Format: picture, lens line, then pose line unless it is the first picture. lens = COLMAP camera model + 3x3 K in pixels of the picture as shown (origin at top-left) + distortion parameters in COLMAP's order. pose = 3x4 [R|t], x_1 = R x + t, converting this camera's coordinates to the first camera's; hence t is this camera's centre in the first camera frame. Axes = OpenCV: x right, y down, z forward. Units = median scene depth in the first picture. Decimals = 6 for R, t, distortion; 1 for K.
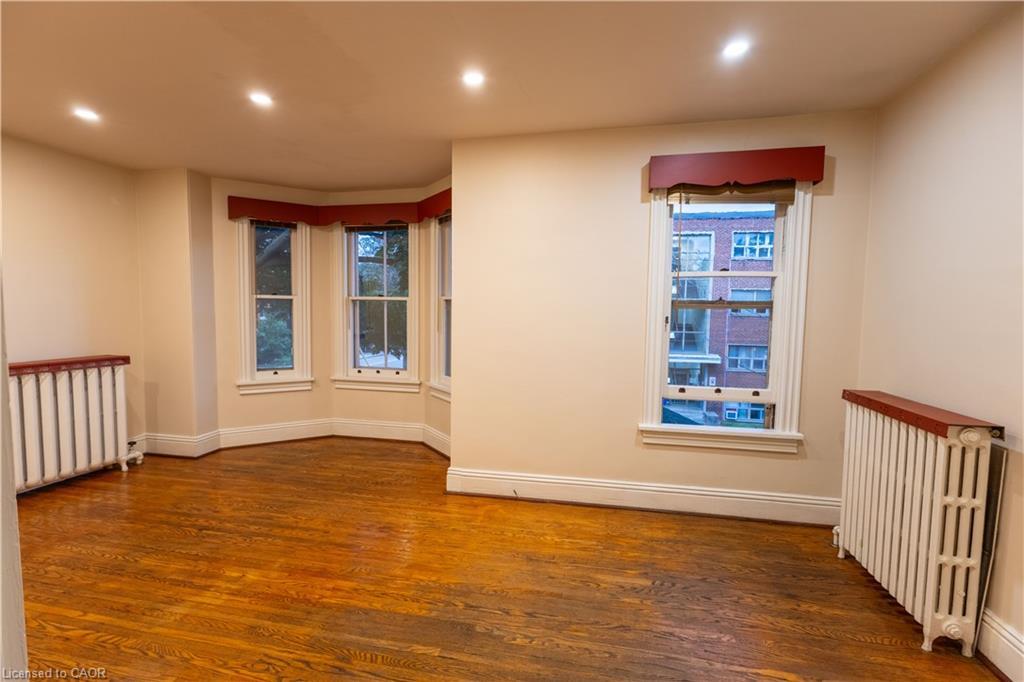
lens RADIAL K [[471.5, 0, 507.7], [0, 471.5, 341.2], [0, 0, 1]] dist [0.005359, 0.001561]
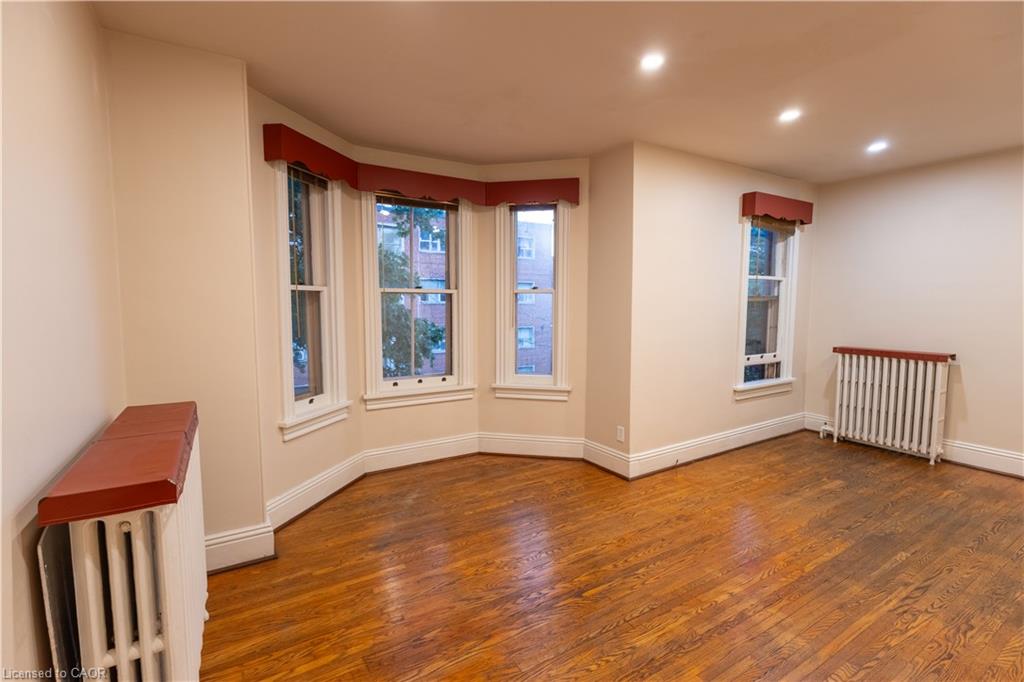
lens RADIAL K [[471.5, 0, 510.1], [0, 471.5, 344.4], [0, 0, 1]] dist [0.005359, 0.001561]
pose [[0.716491, -0.073735, 0.693688, -1.142991], [0.050999, 0.997274, 0.053329, -0.053516], [-0.695729, -0.002832, 0.718298, 0.486193]]
